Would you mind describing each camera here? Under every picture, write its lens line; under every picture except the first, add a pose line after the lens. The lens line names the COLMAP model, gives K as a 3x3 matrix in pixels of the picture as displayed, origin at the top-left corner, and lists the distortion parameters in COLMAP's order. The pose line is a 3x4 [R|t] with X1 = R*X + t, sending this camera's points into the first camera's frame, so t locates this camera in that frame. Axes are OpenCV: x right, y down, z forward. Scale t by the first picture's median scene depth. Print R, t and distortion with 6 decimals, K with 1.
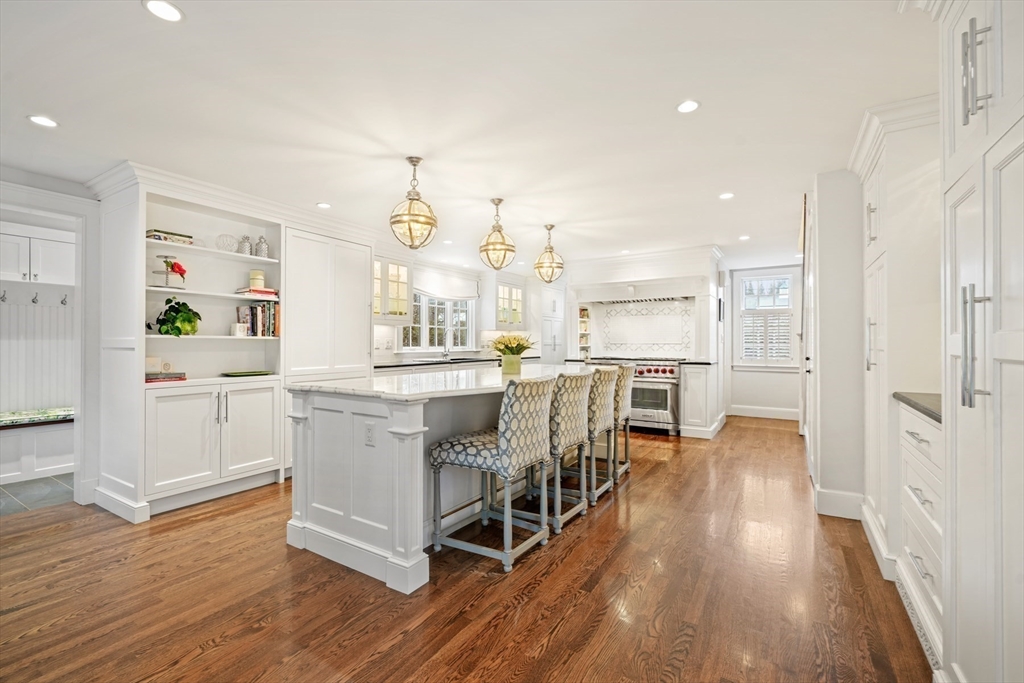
lens RADIAL K [[441.4, 0, 508.5], [0, 441.4, 342.5], [0, 0, 1]] dist [-0.007490, 0.003082]
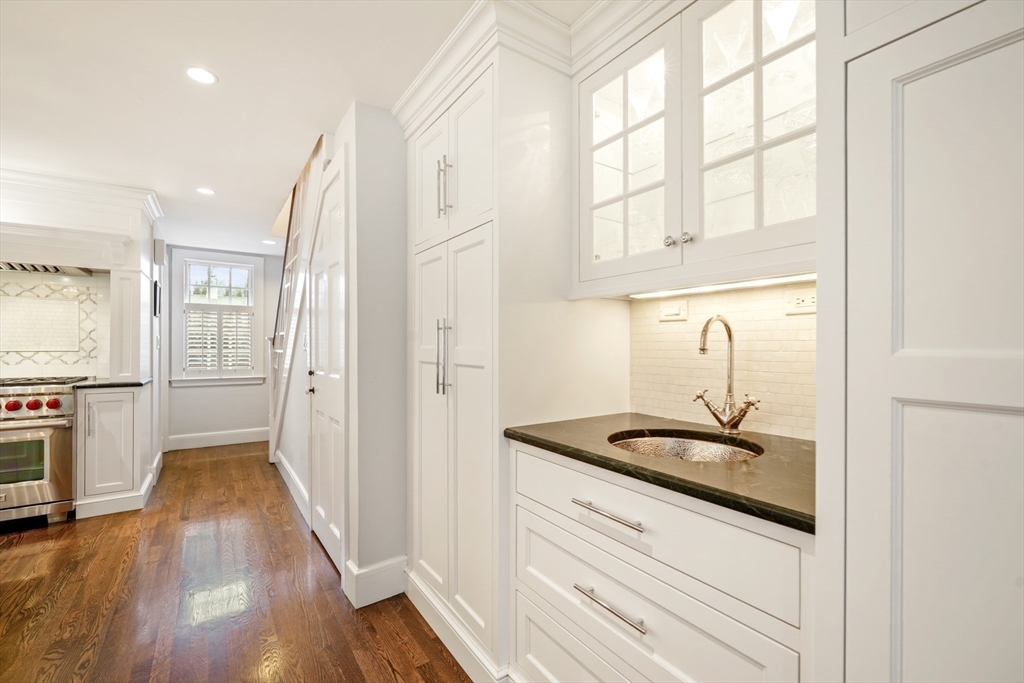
lens RADIAL K [[441.4, 0, 514.8], [0, 441.4, 344.9], [0, 0, 1]] dist [-0.007490, 0.003082]
pose [[0.392376, 0.002660, 0.919801, 0.129073], [-0.002652, 0.999995, -0.001761, -0.008084], [-0.919801, -0.001748, 0.392381, 0.364370]]
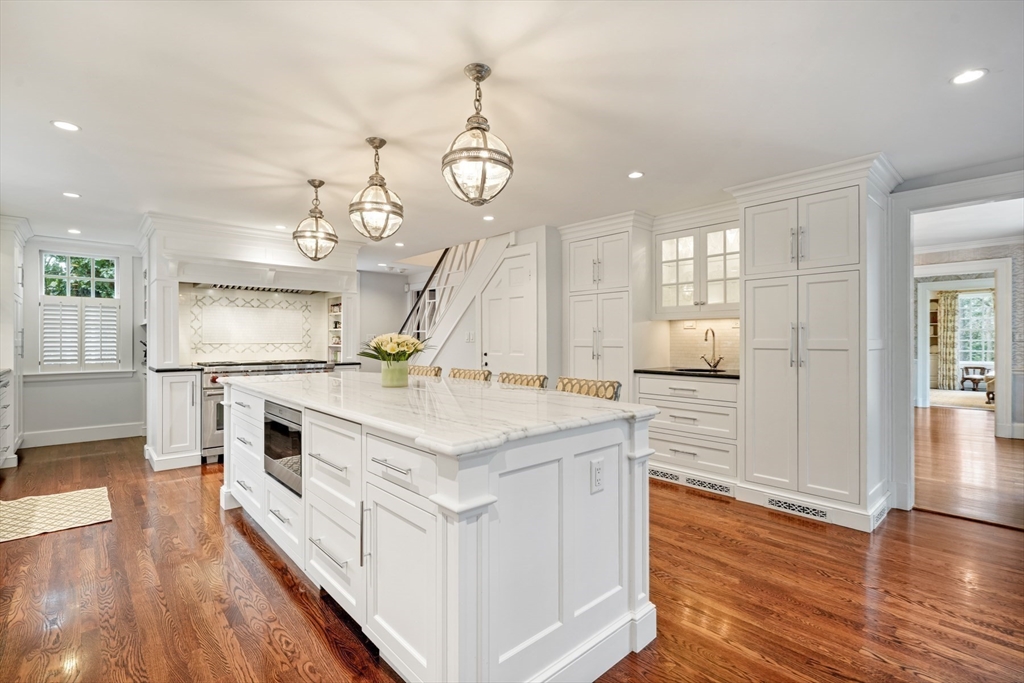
lens RADIAL K [[469.2, 0, 517.8], [0, 469.2, 338.8], [0, 0, 1]] dist [-0.004529, -0.000268]
pose [[0.254615, 0.001523, 0.967041, -0.569366], [-0.000054, 0.999999, -0.001561, -0.006411], [-0.967042, 0.000345, 0.254615, 0.492867]]
